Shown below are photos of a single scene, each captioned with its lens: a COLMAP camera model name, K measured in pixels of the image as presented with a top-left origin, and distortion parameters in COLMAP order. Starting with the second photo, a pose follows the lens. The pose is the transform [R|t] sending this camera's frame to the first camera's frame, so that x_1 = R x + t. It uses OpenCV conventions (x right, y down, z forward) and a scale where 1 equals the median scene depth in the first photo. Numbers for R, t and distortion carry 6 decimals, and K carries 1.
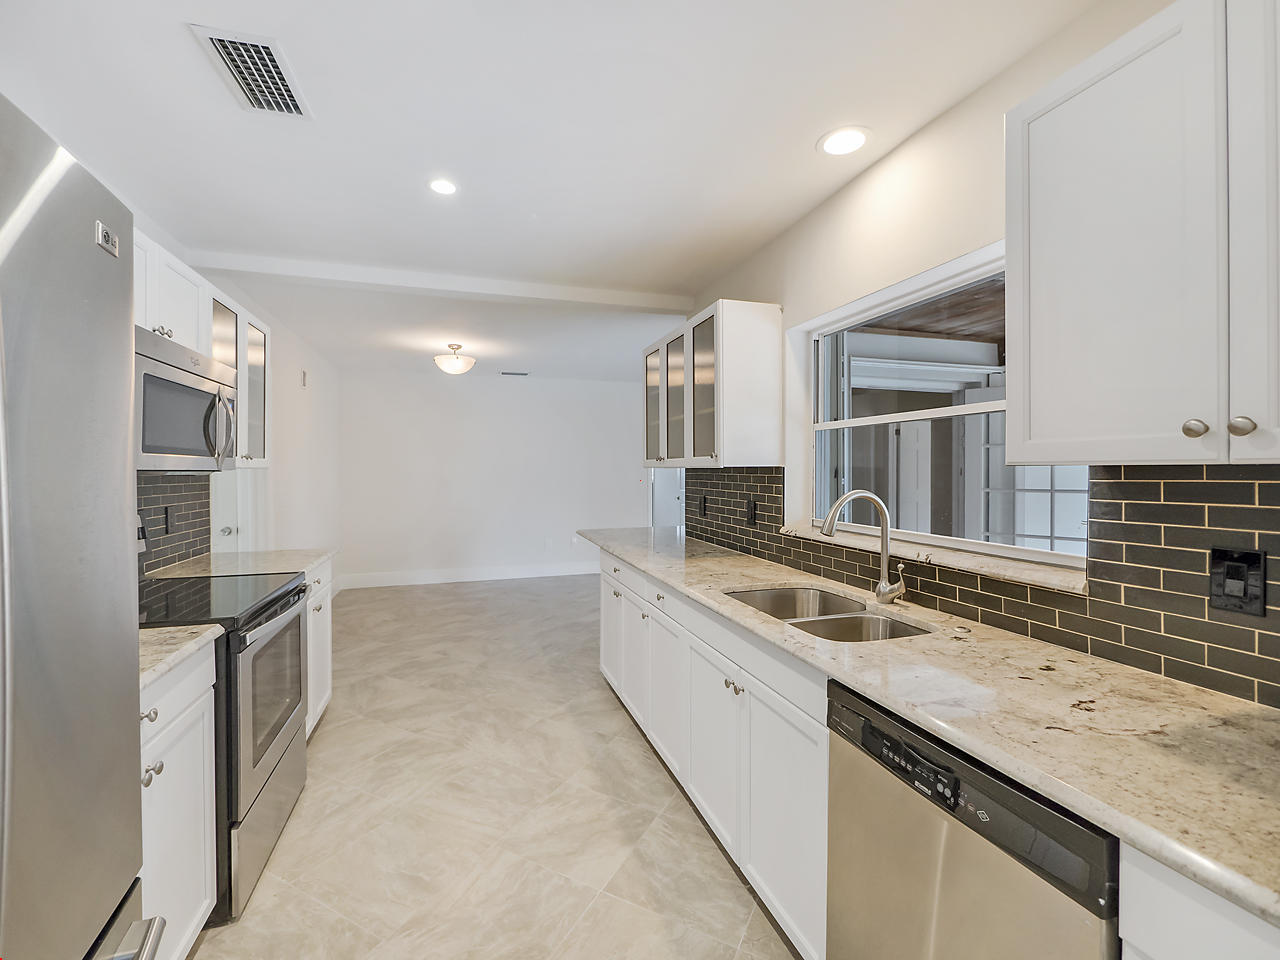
lens RADIAL K [[546.2, 0, 638.1], [0, 546.2, 475.1], [0, 0, 1]] dist [-0.002576, -0.000128]
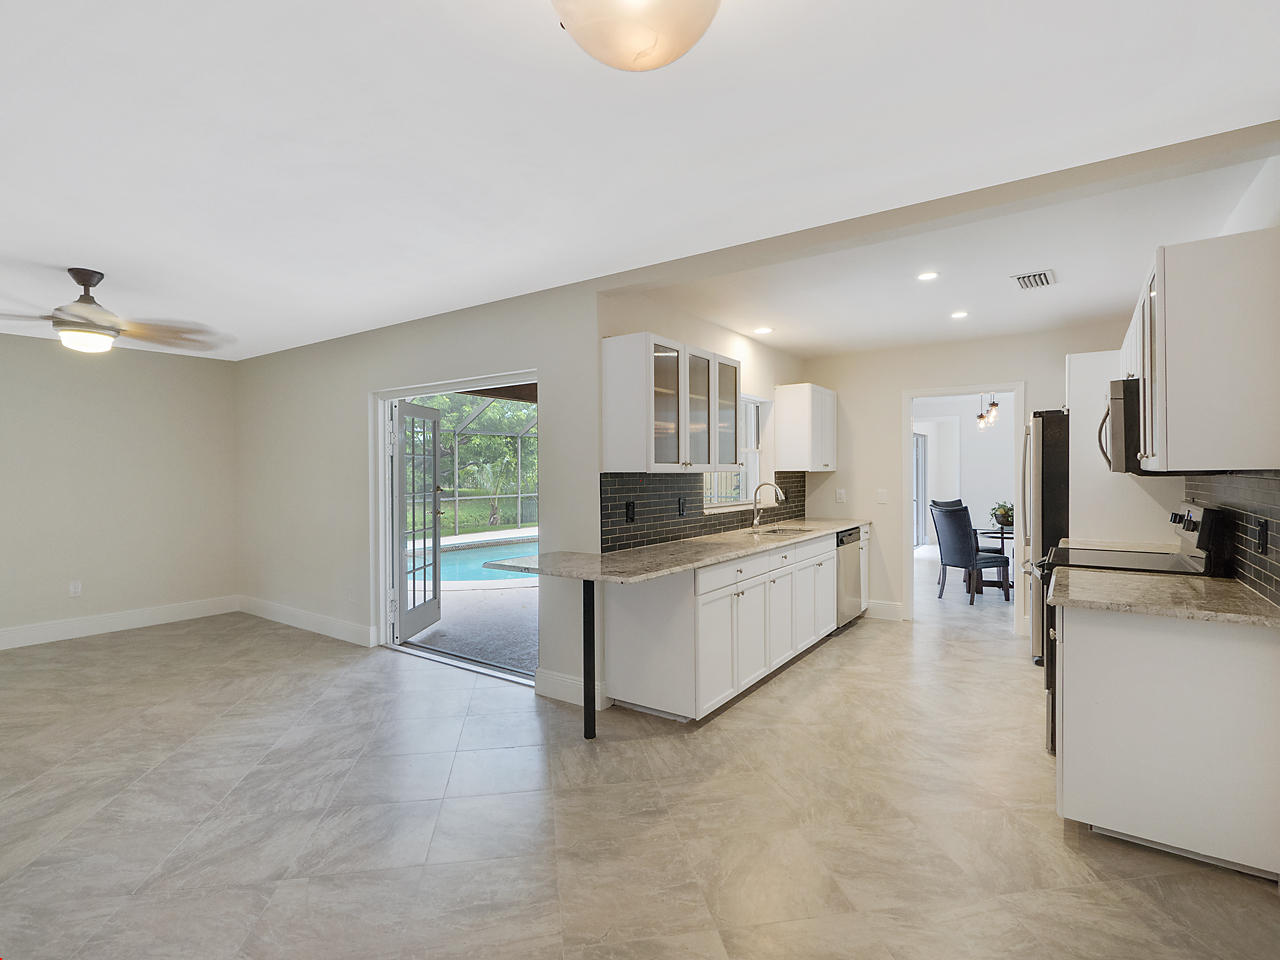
lens RADIAL K [[621.1, 0, 636.0], [0, 621.1, 474.9], [0, 0, 1]] dist [0.004035, -0.000673]
pose [[-0.599262, 0.004099, 0.800543, -0.912568], [0.011584, 0.999927, 0.003551, -0.014136], [-0.800469, 0.011401, -0.599265, 1.964797]]
